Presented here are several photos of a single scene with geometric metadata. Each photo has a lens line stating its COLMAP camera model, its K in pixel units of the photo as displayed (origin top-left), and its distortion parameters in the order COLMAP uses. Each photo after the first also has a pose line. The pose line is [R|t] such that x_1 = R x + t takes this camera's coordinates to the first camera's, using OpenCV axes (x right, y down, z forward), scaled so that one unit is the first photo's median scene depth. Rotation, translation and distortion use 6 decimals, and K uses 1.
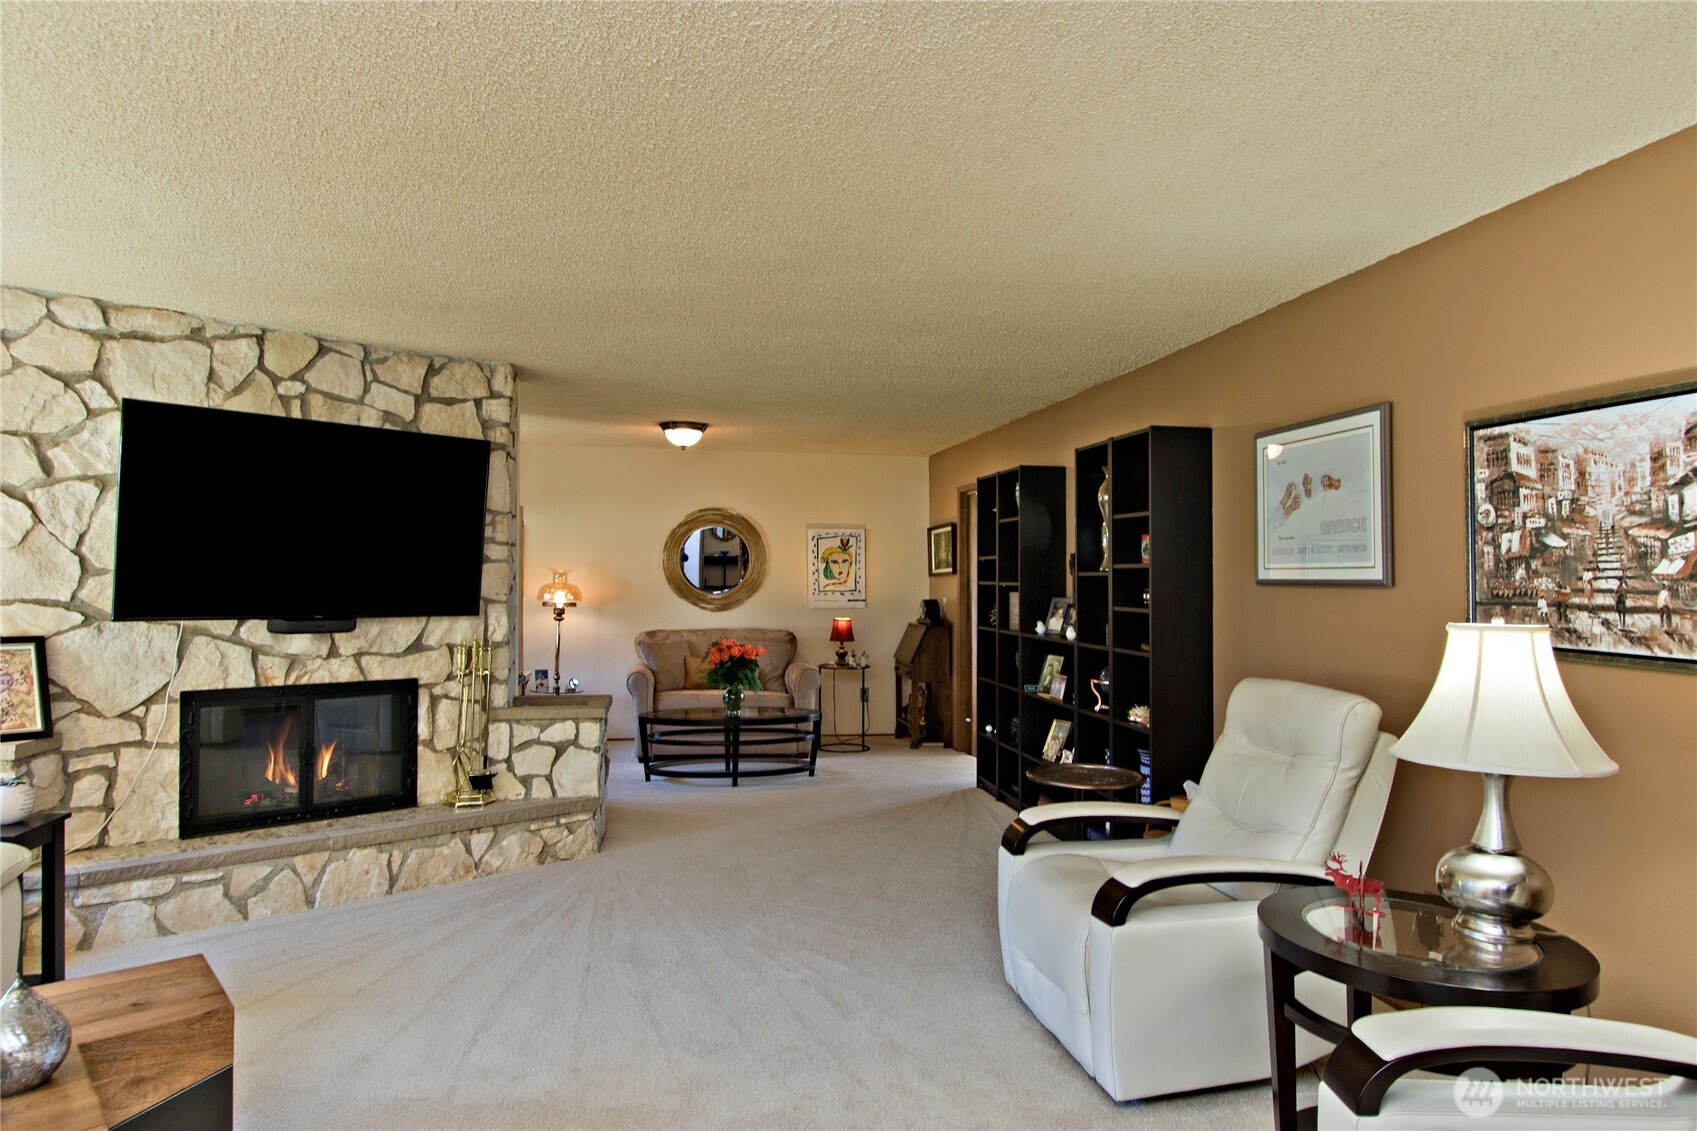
lens RADIAL K [[996.1, 0, 845.1], [0, 996.1, 574.6], [0, 0, 1]] dist [-0.002098, -0.002255]
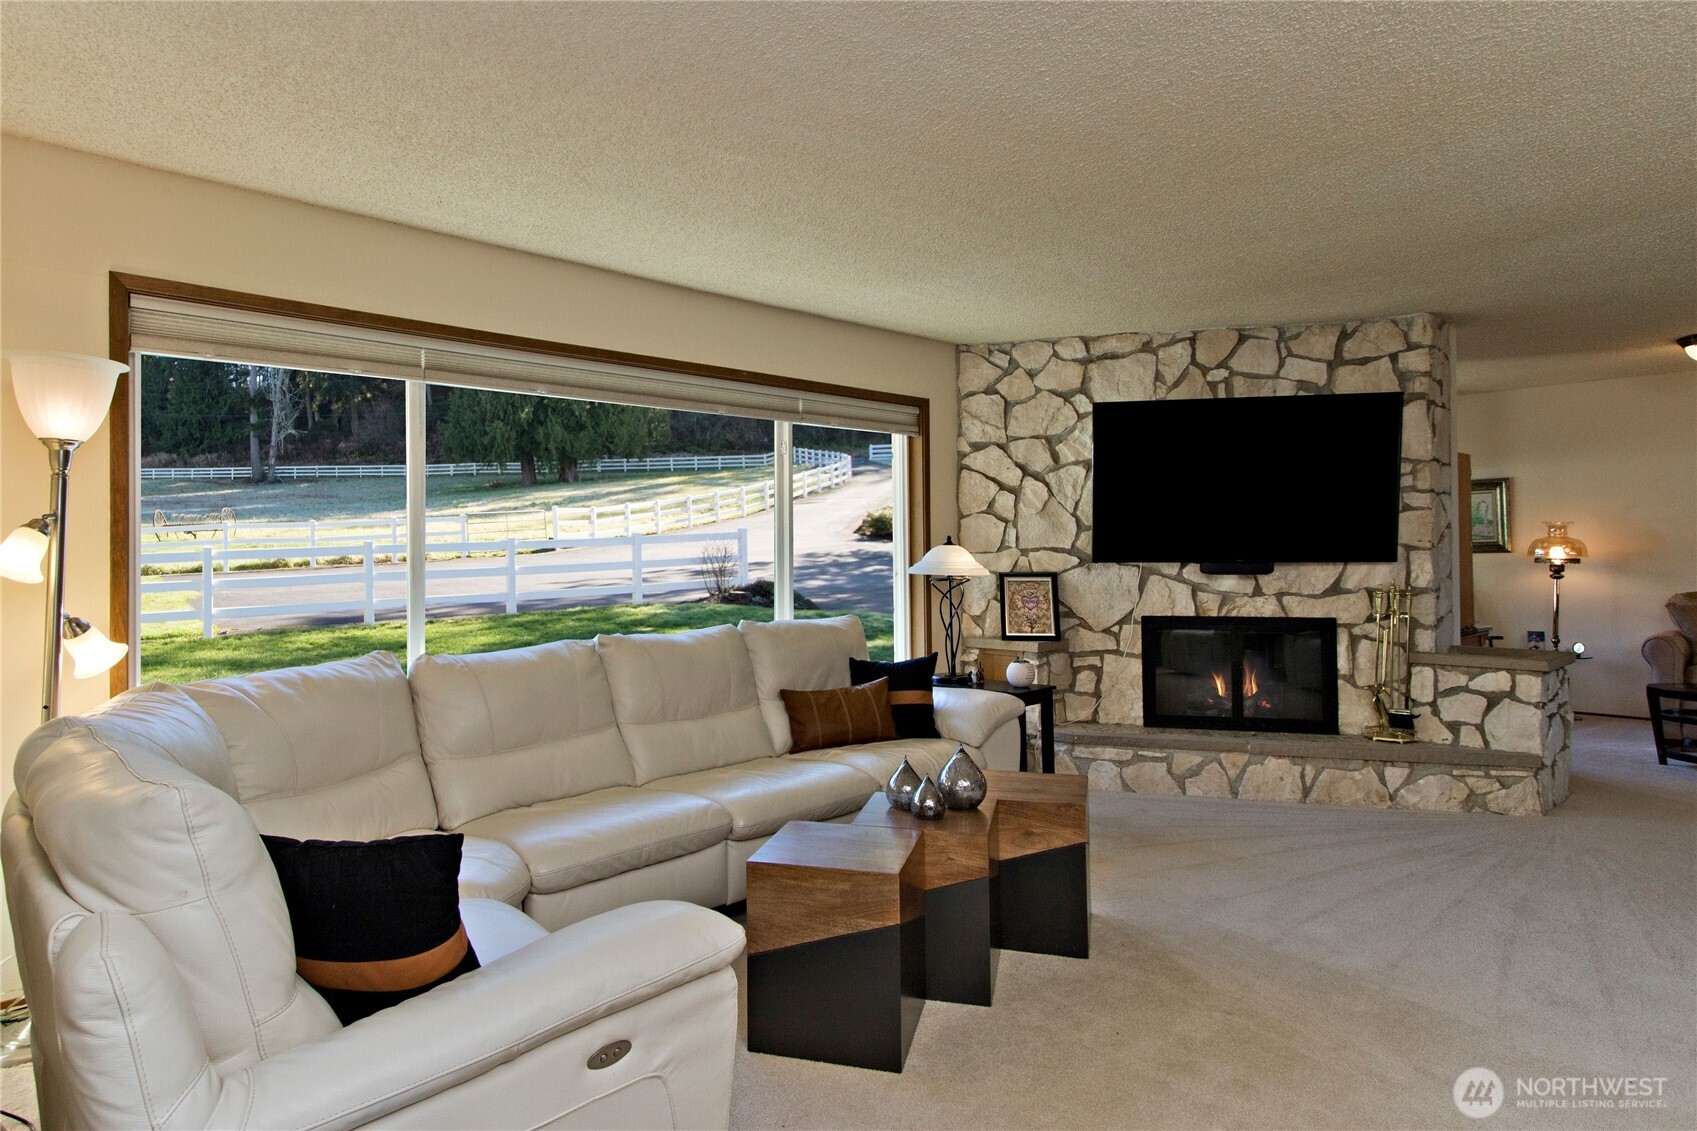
lens RADIAL K [[913.7, 0, 844.9], [0, 913.7, 557.8], [0, 0, 1]] dist [-0.005011, -0.002091]
pose [[0.559756, -0.010267, -0.828594, 0.114230], [0.025175, 0.999672, 0.004620, 0.021013], [0.828275, -0.023446, 0.559831, -0.015054]]
